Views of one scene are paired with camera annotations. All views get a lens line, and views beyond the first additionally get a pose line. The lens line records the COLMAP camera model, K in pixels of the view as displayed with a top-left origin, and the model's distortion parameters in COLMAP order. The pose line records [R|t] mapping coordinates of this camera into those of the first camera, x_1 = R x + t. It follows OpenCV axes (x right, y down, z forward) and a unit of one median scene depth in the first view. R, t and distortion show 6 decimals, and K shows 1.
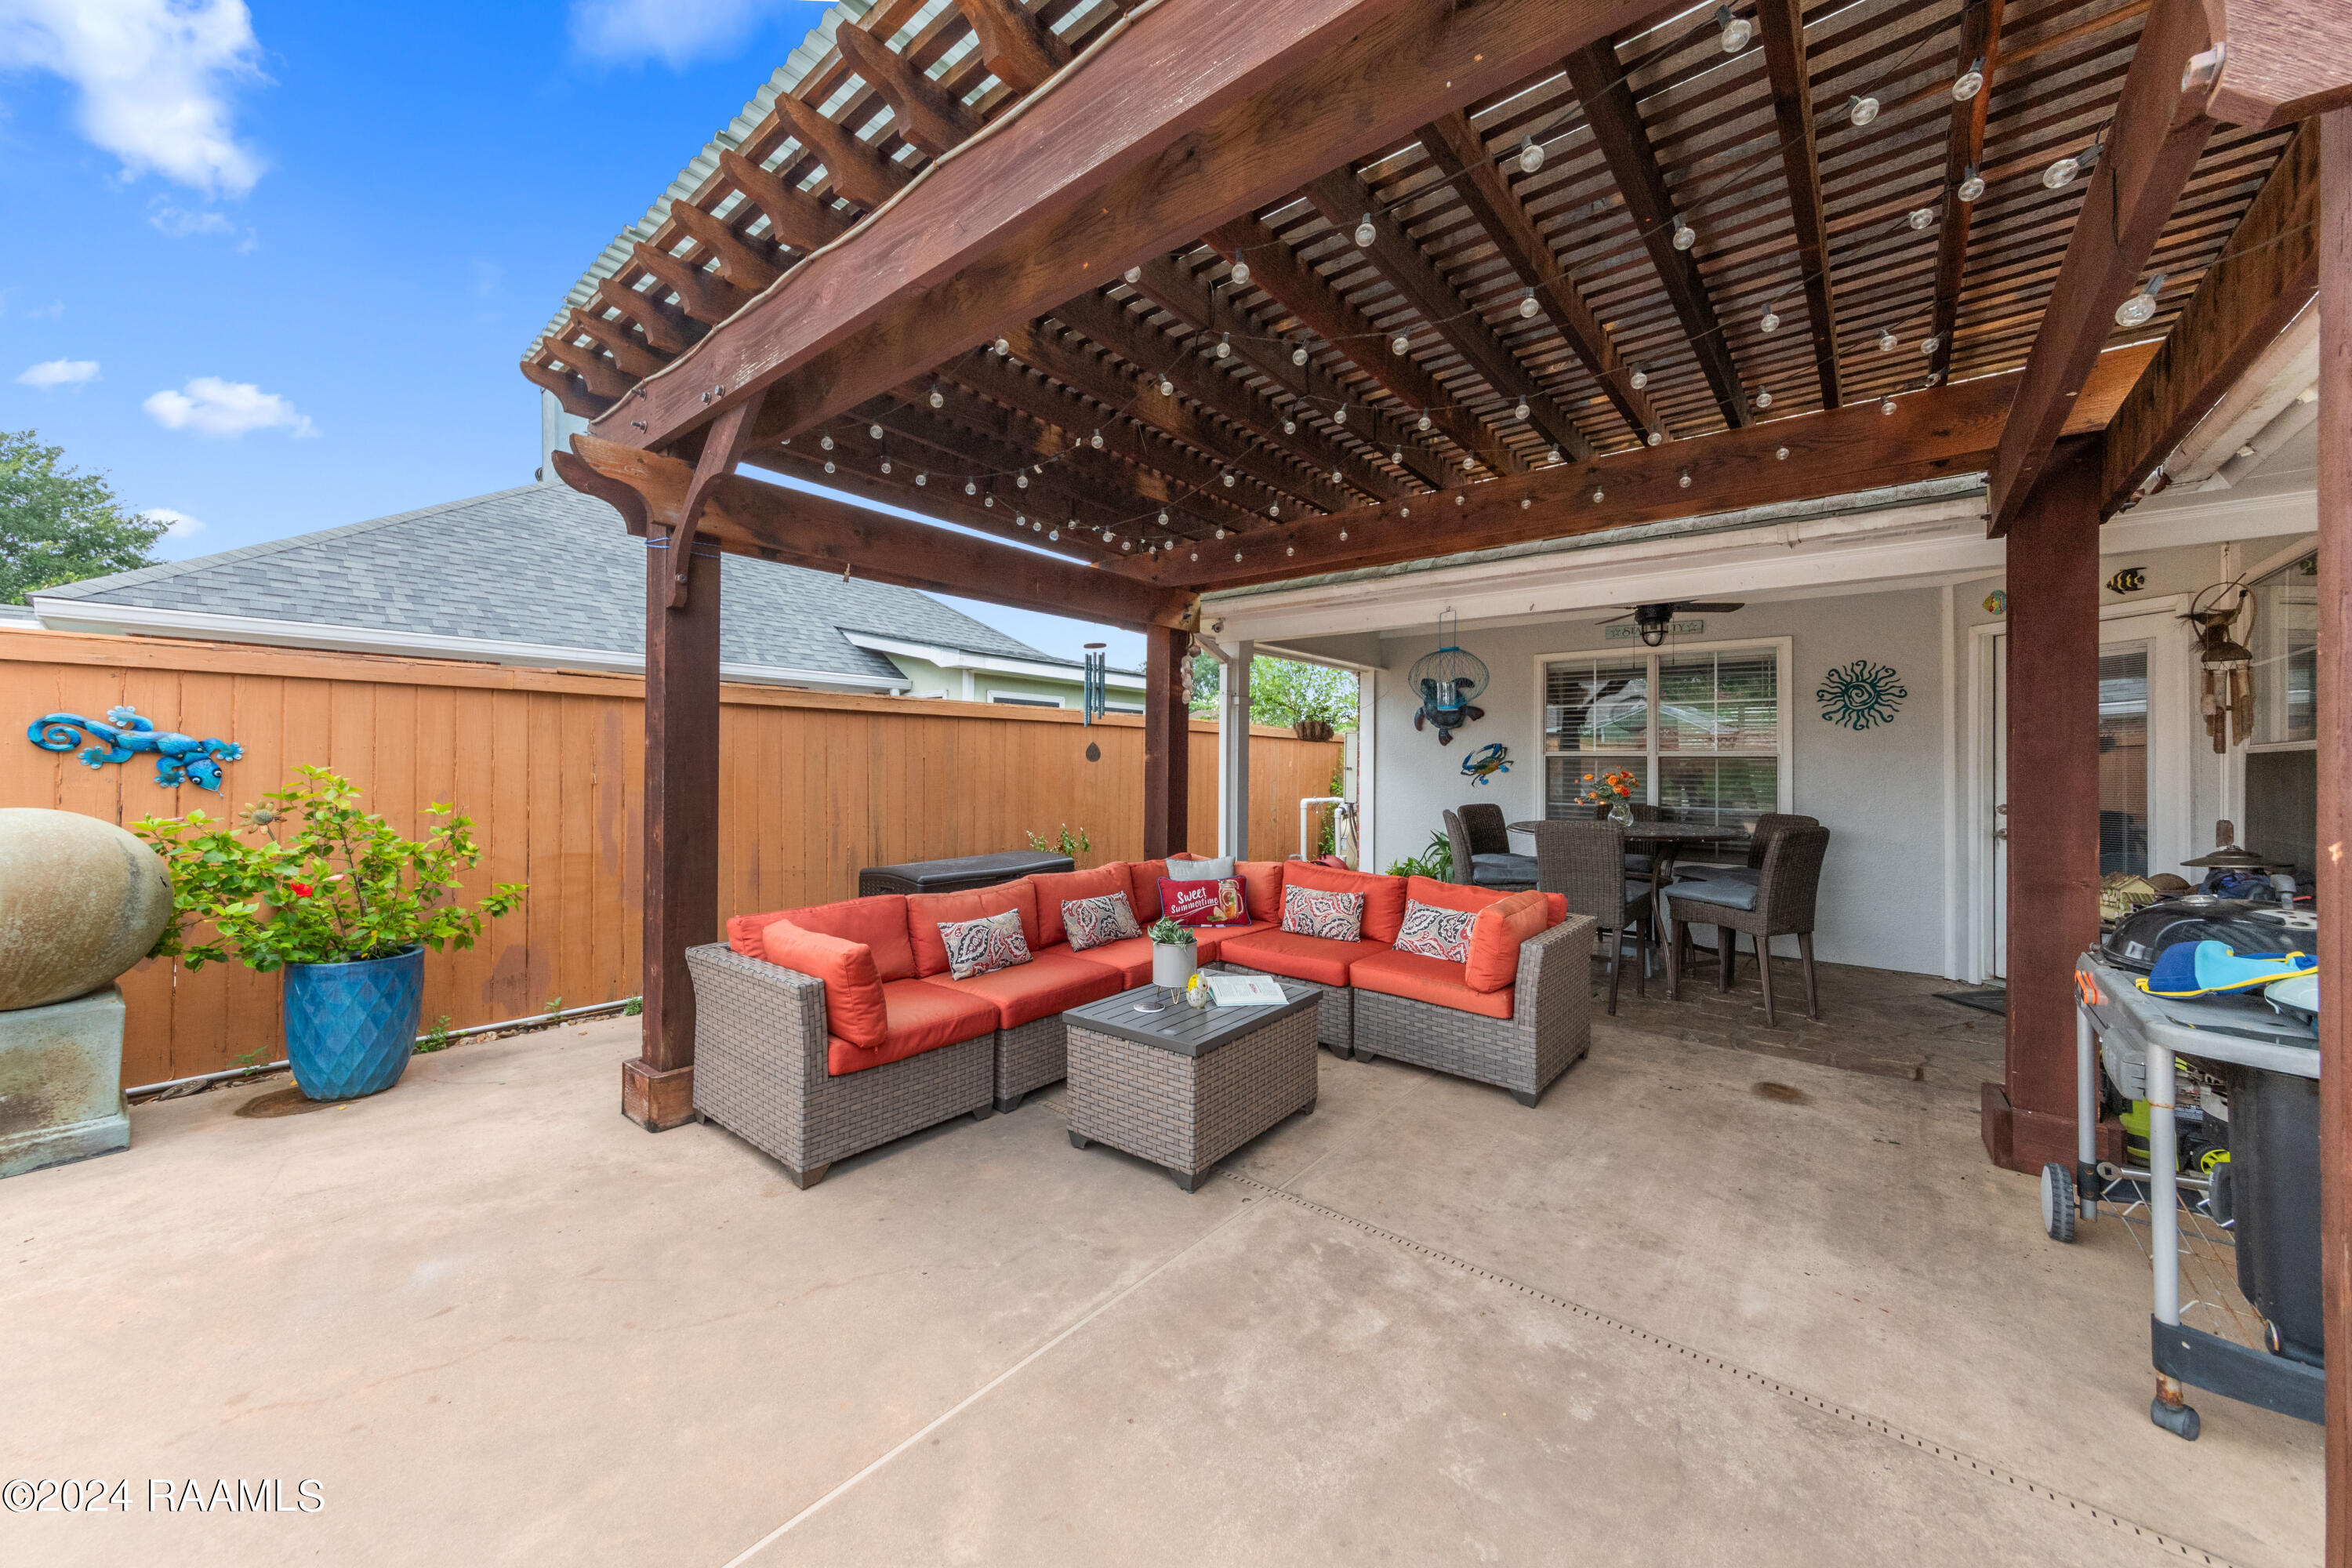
lens RADIAL K [[843.7, 0, 1145.8], [0, 843.7, 767.6], [0, 0, 1]] dist [-0.003157, -0.000244]
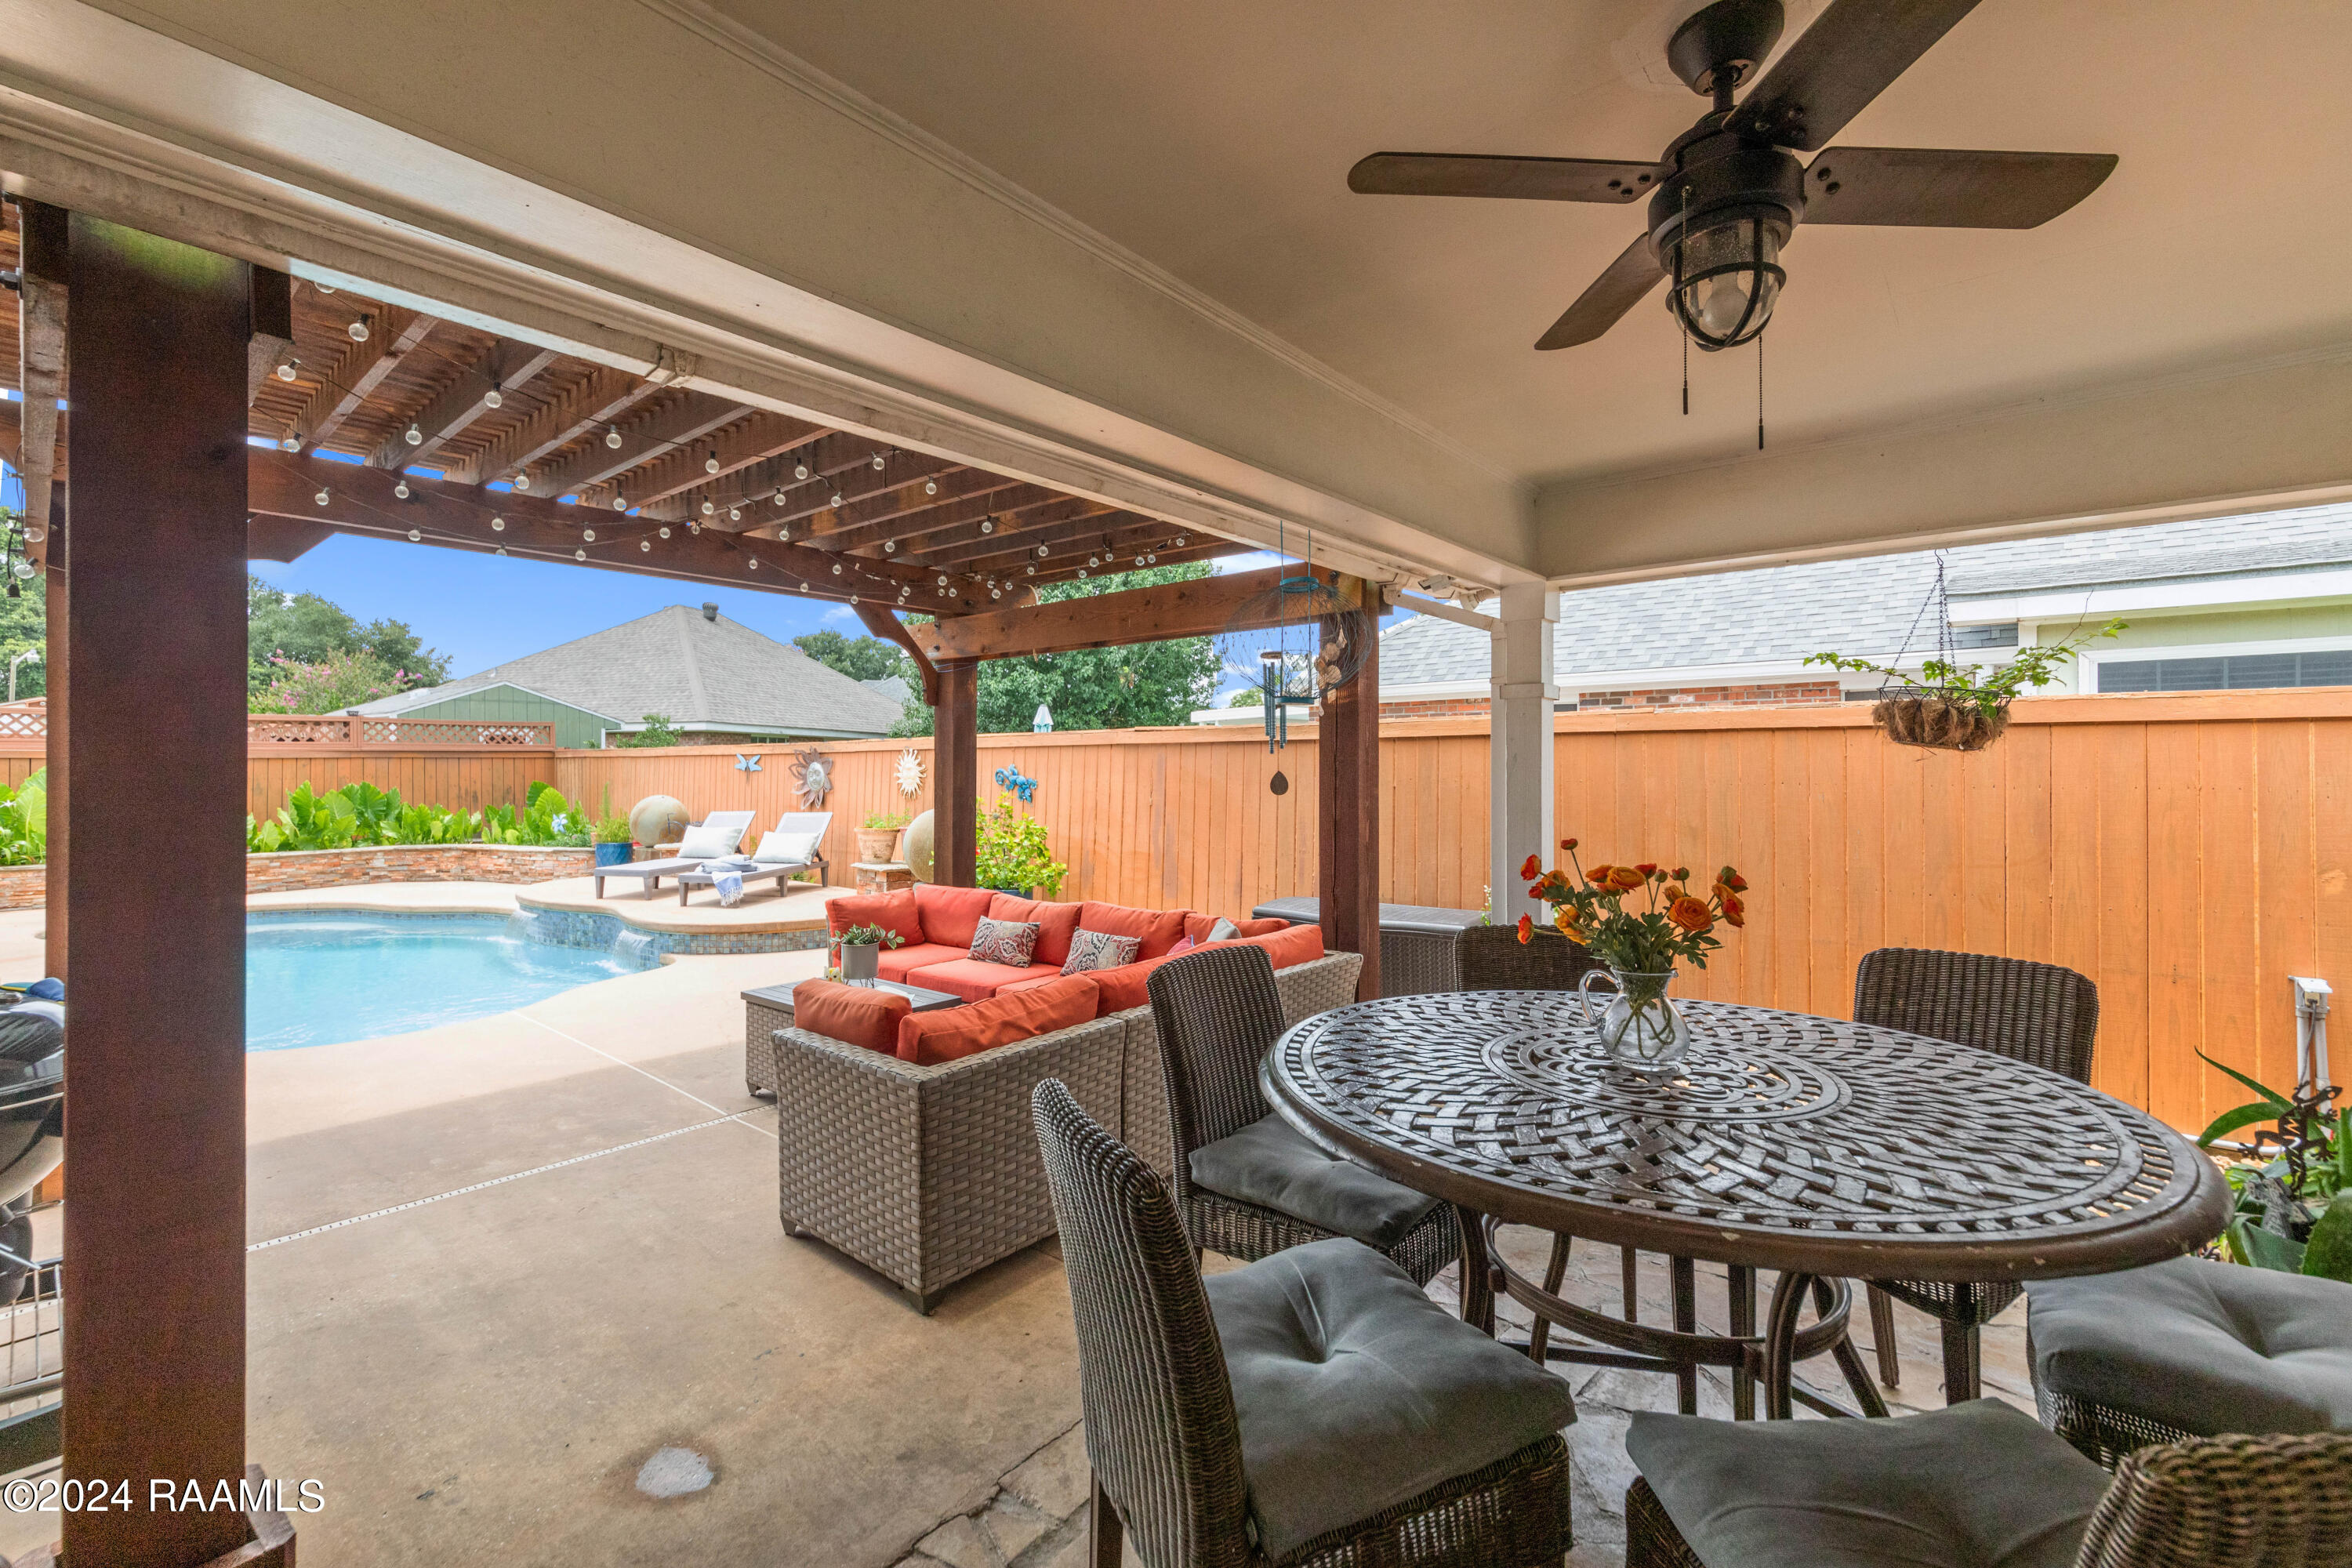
lens RADIAL K [[993.9, 0, 1154.5], [0, 993.9, 762.4], [0, 0, 1]] dist [-0.009803, -0.000141]
pose [[0.001737, -0.015722, -0.999875, 1.147243], [-0.002110, 0.999874, -0.015726, -0.030613], [0.999996, 0.002137, 0.001703, 1.090930]]
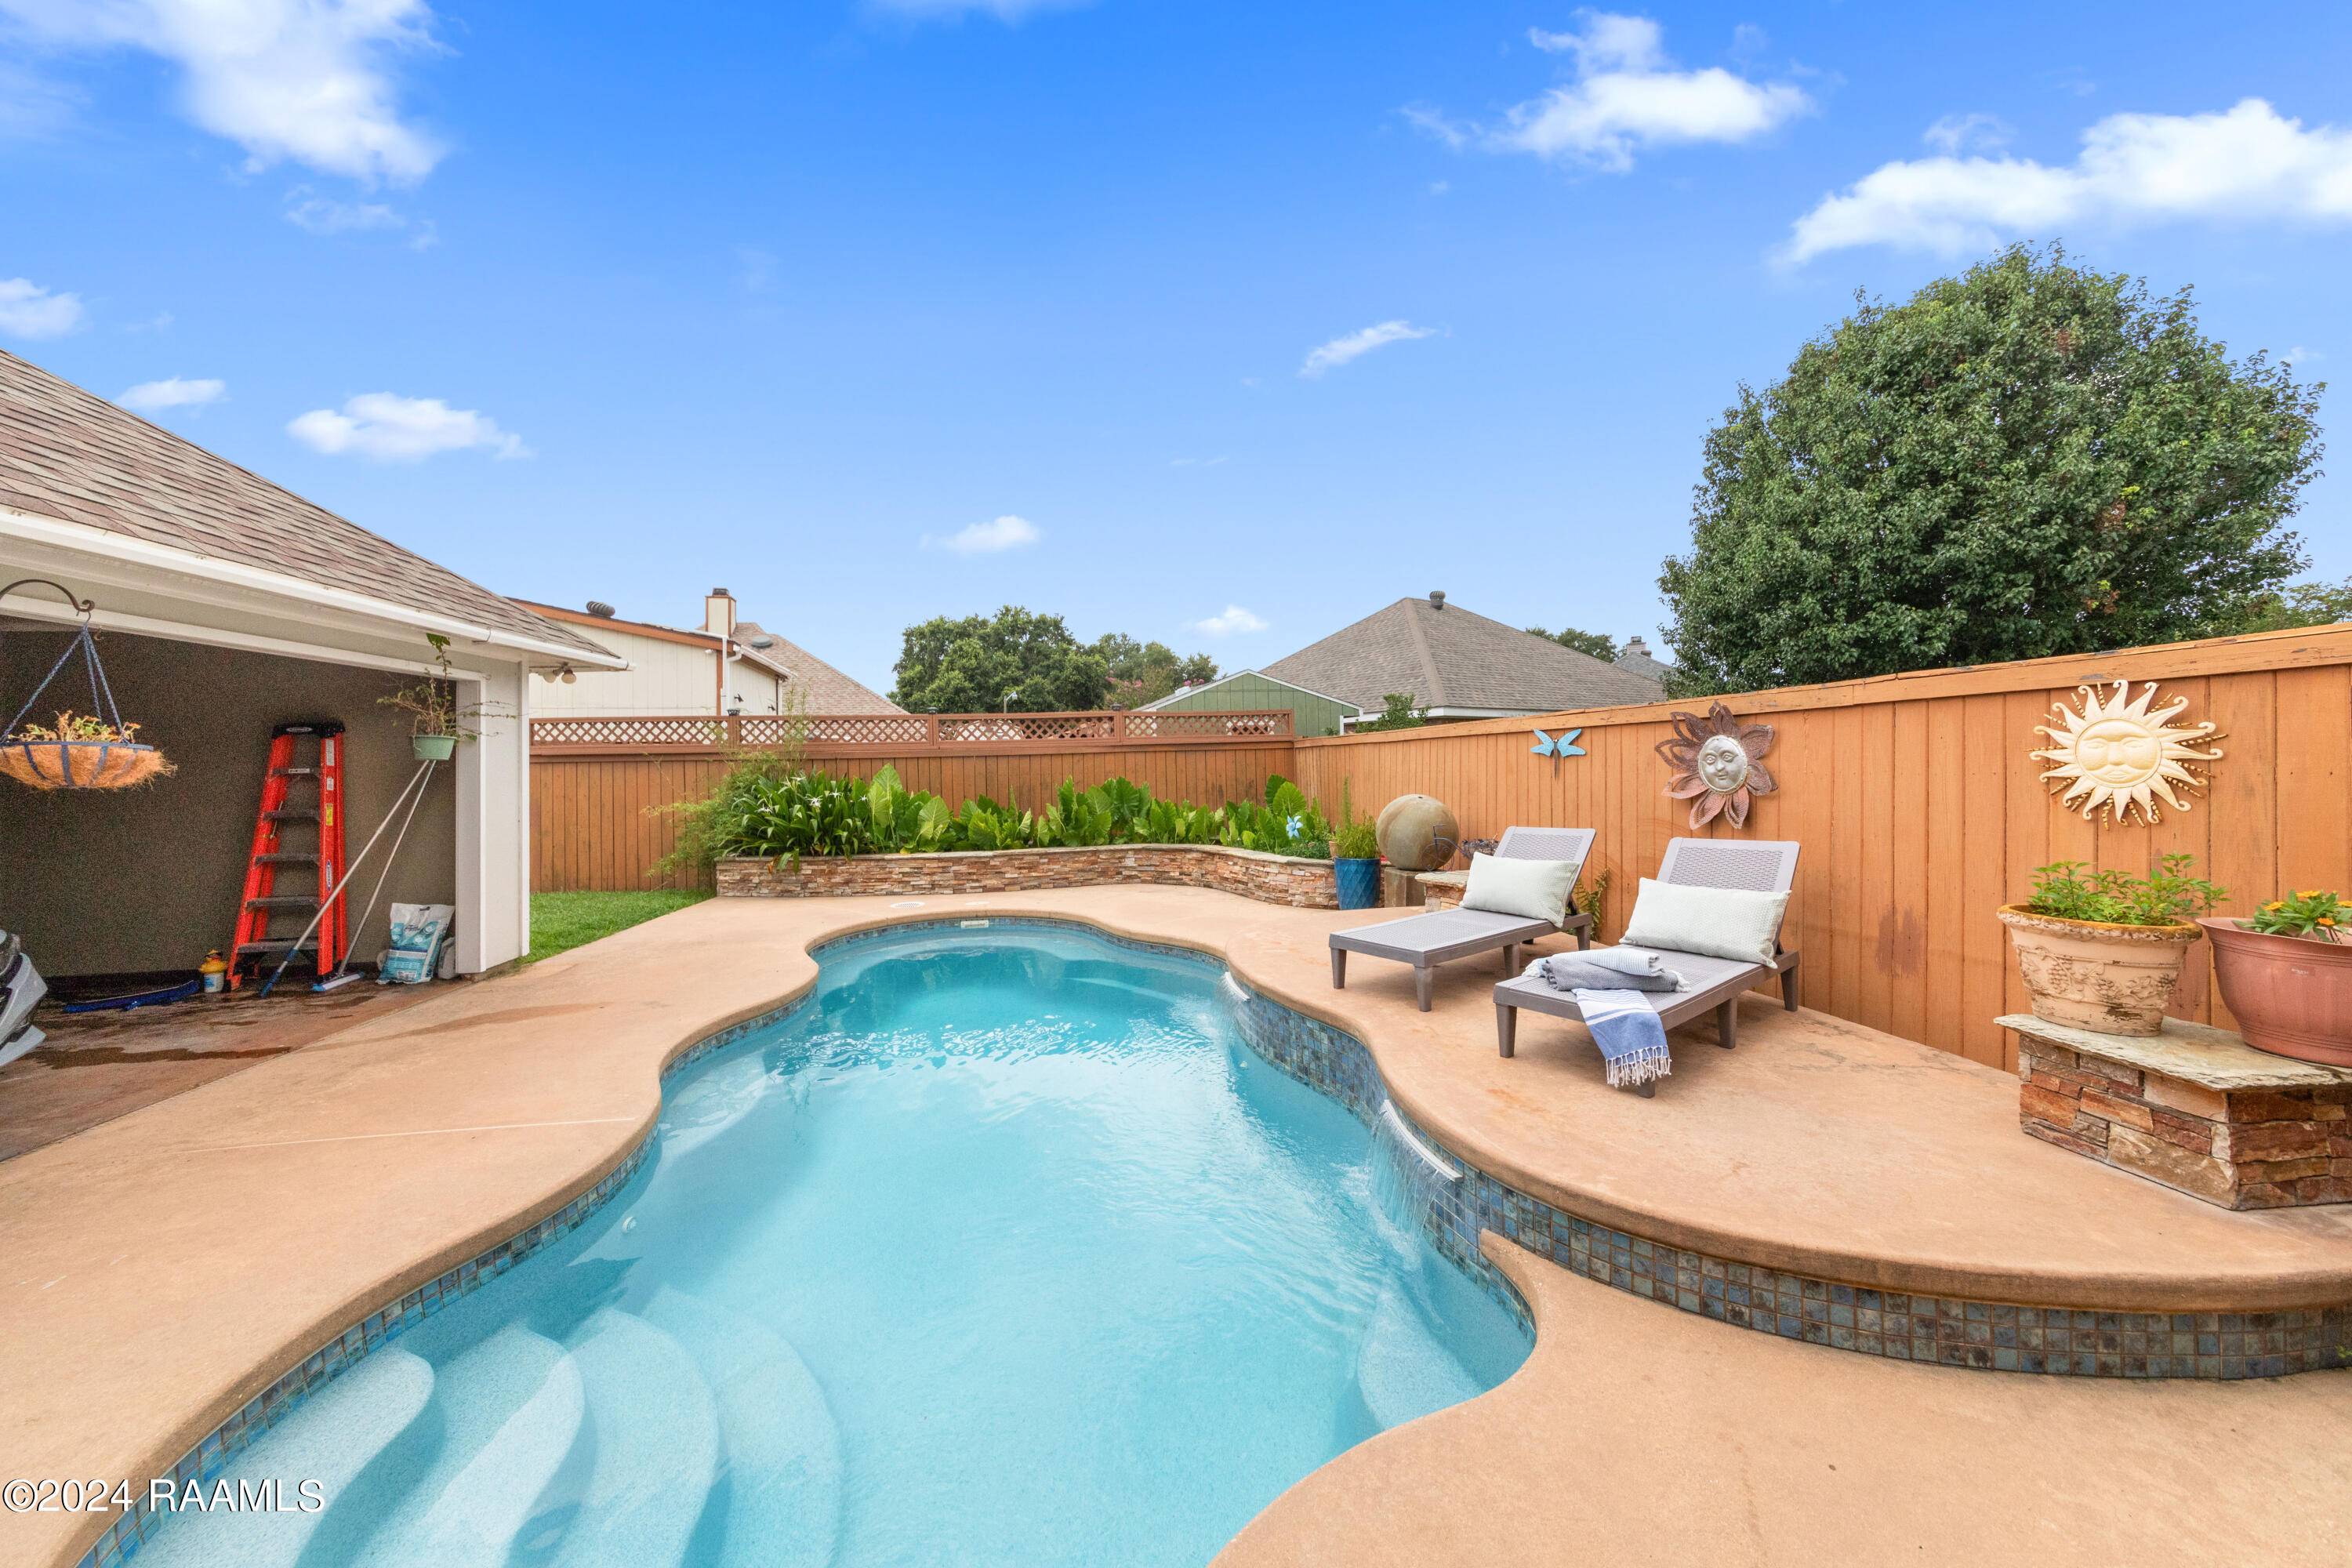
lens RADIAL K [[842.6, 0, 1151.6], [0, 842.6, 747.9], [0, 0, 1]] dist [-0.002371, -0.000312]
pose [[-0.667913, -0.014170, -0.744105, -0.146857], [0.008769, 0.999599, -0.026907, -0.029393], [0.744188, -0.024497, -0.667521, 0.382170]]
